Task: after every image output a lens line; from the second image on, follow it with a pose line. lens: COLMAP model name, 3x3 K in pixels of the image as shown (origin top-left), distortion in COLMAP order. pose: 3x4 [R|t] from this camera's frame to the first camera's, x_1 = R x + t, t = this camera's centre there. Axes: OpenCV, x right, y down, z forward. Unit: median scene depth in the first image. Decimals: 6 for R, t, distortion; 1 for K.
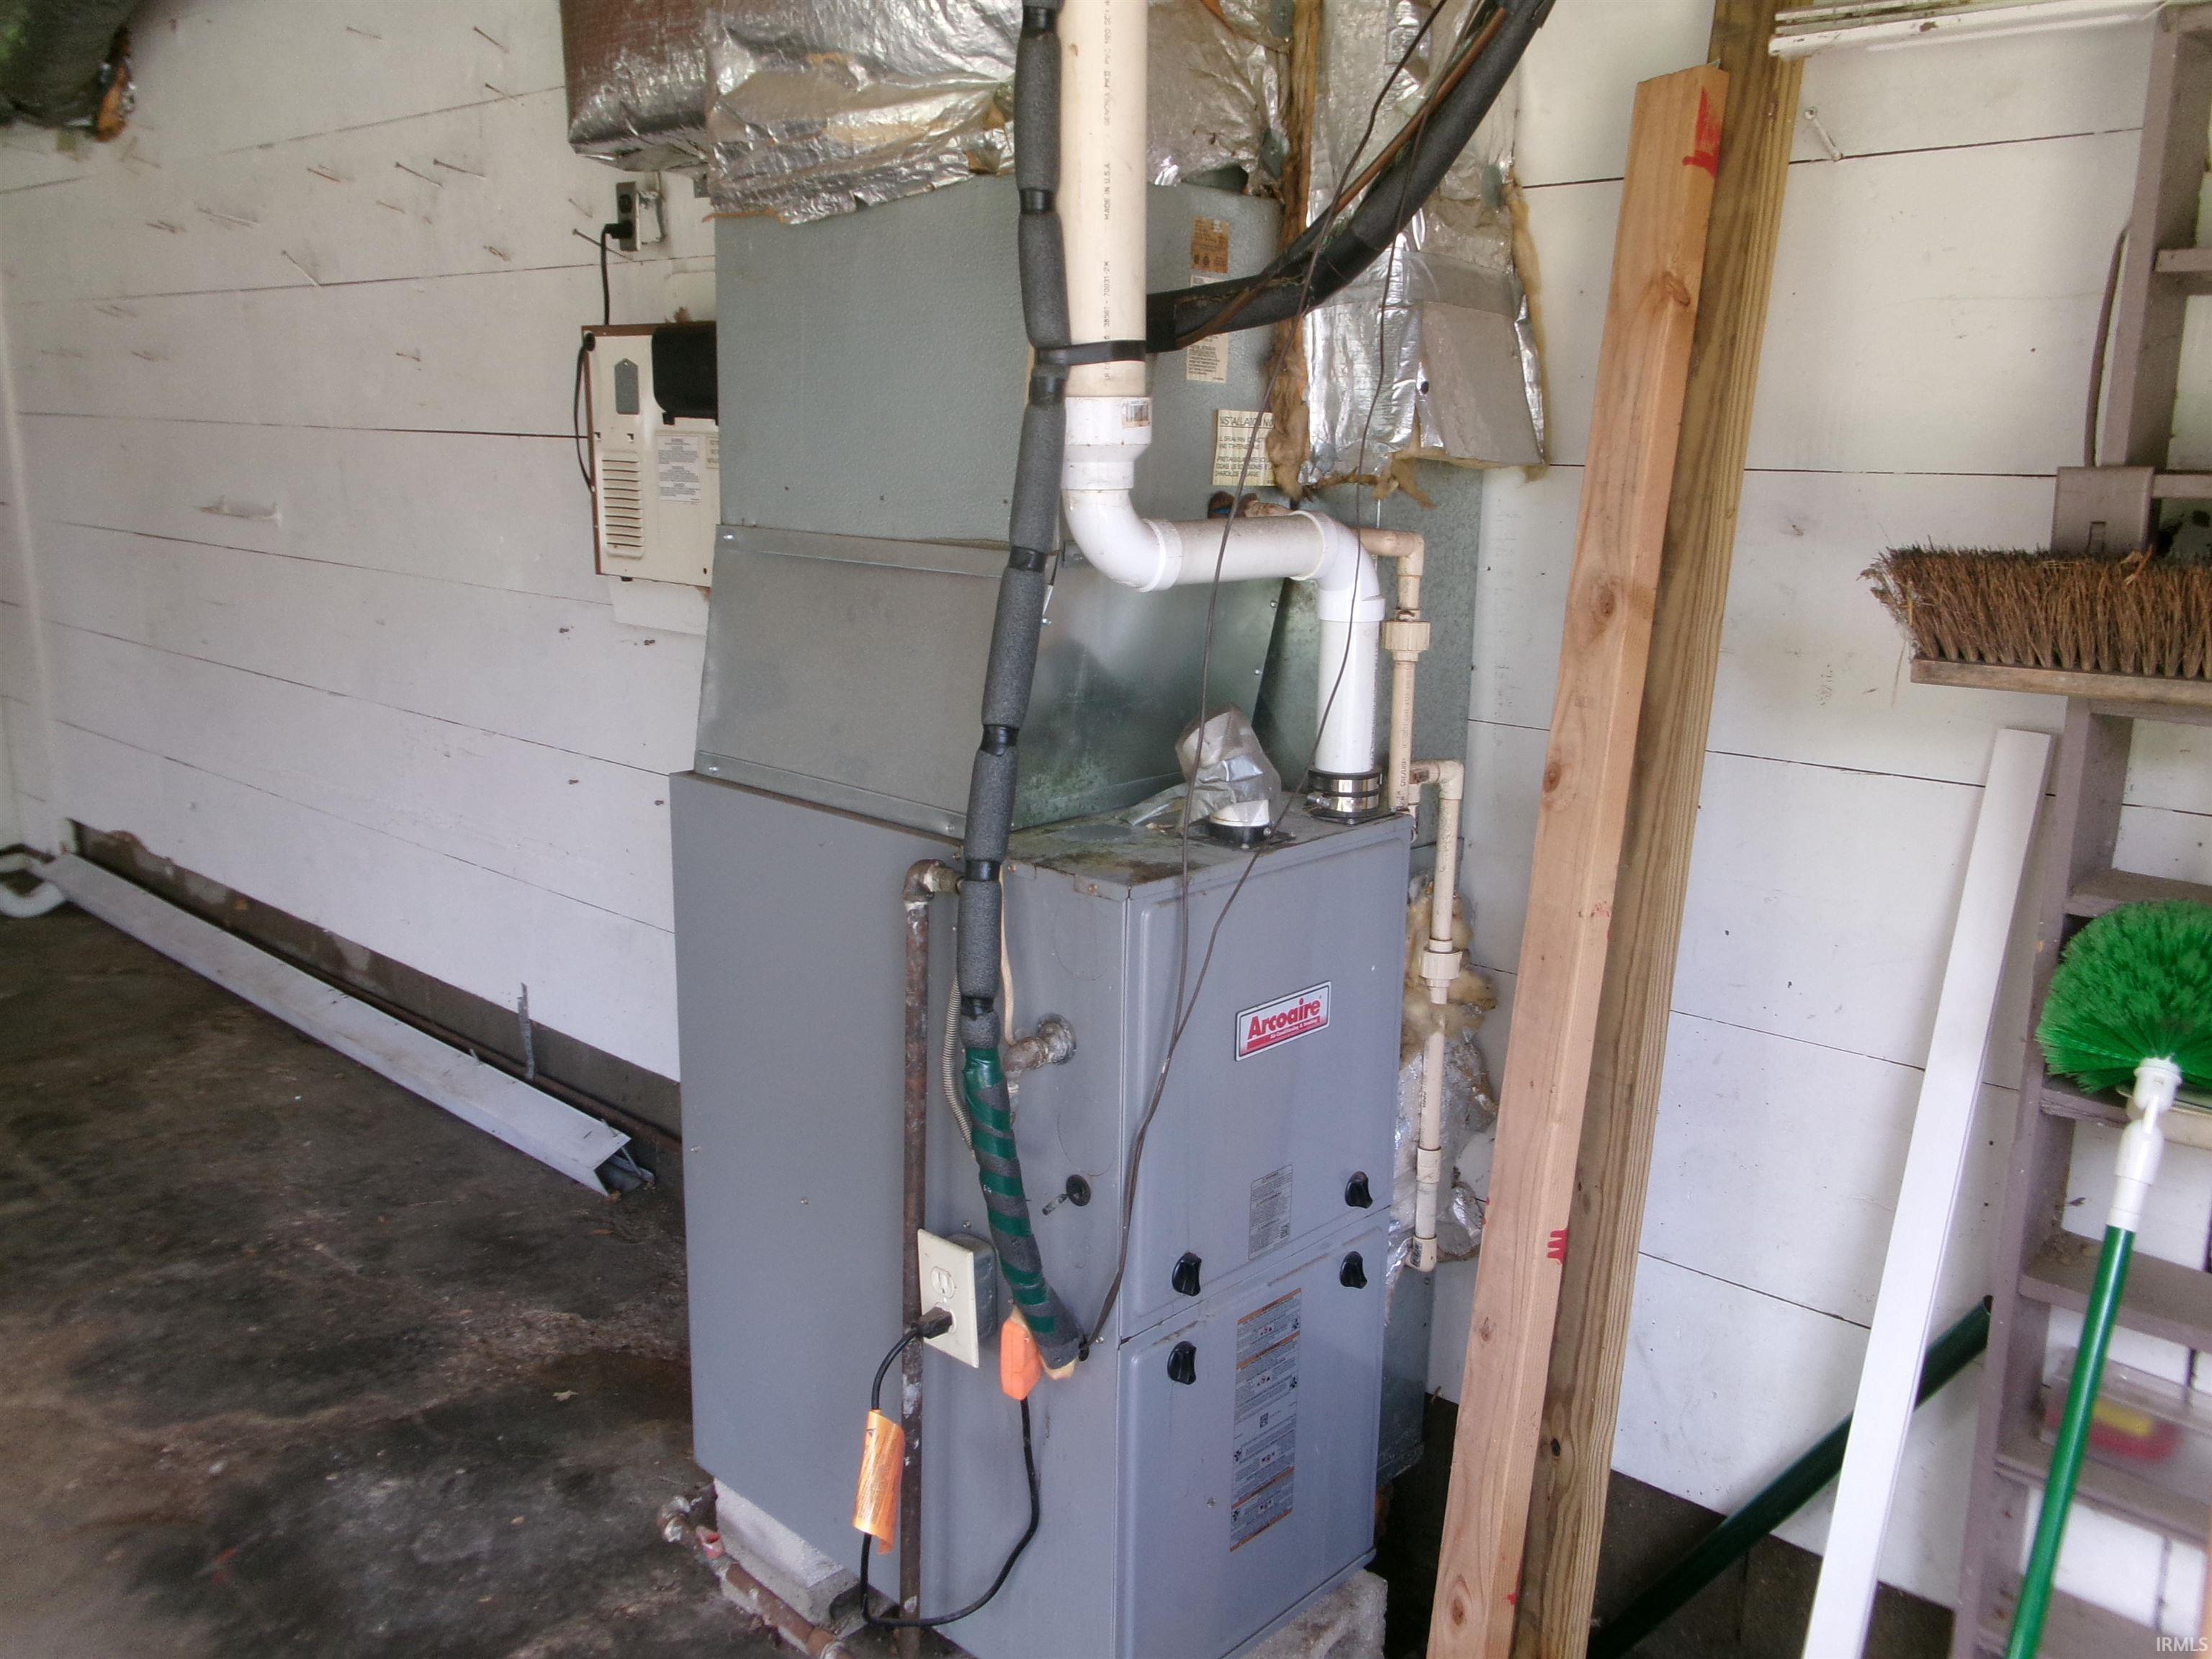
lens RADIAL K [[1808.1, 0, 1104.7], [0, 1808.1, 840.6], [0, 0, 1]] dist [0.003079, -0.010194]
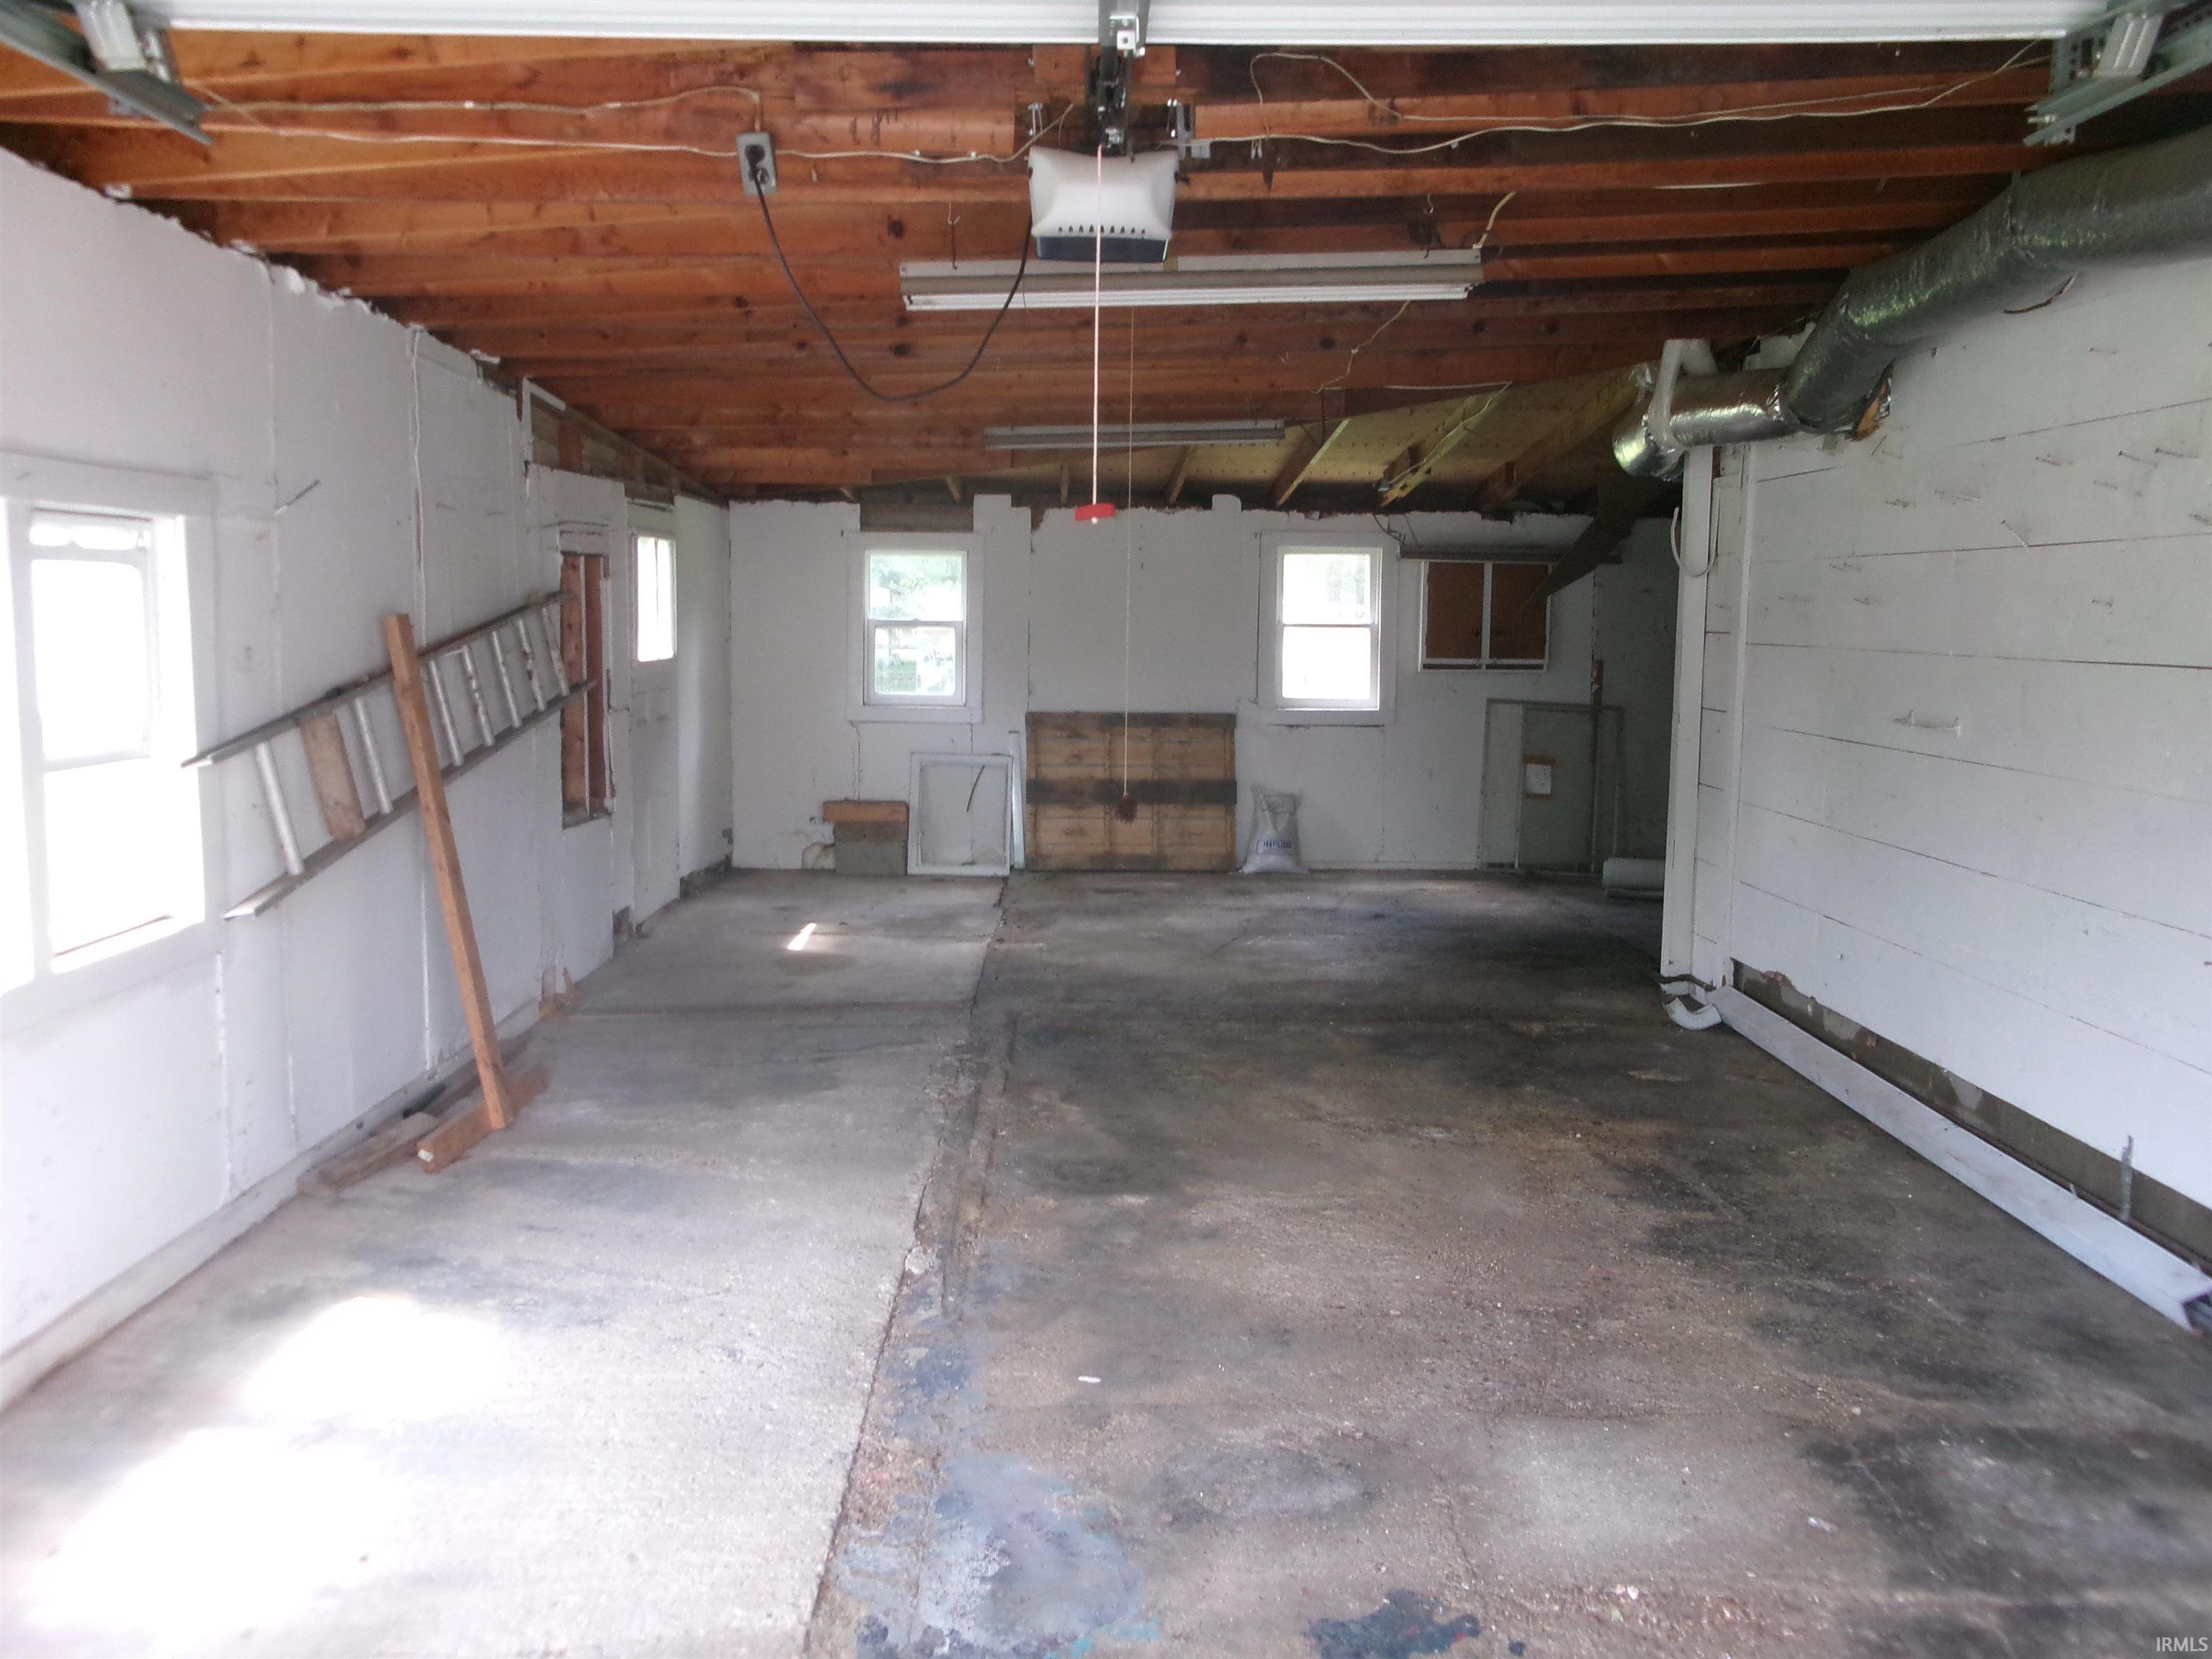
lens RADIAL K [[1808.1, 0, 1084.6], [0, 1808.1, 835.5], [0, 0, 1]] dist [0.003079, -0.010194]
pose [[0.678572, 0.083080, -0.729820, 0.052338], [-0.171968, 0.983938, -0.047884, 0.063933], [0.714120, 0.157998, 0.681960, -0.301014]]
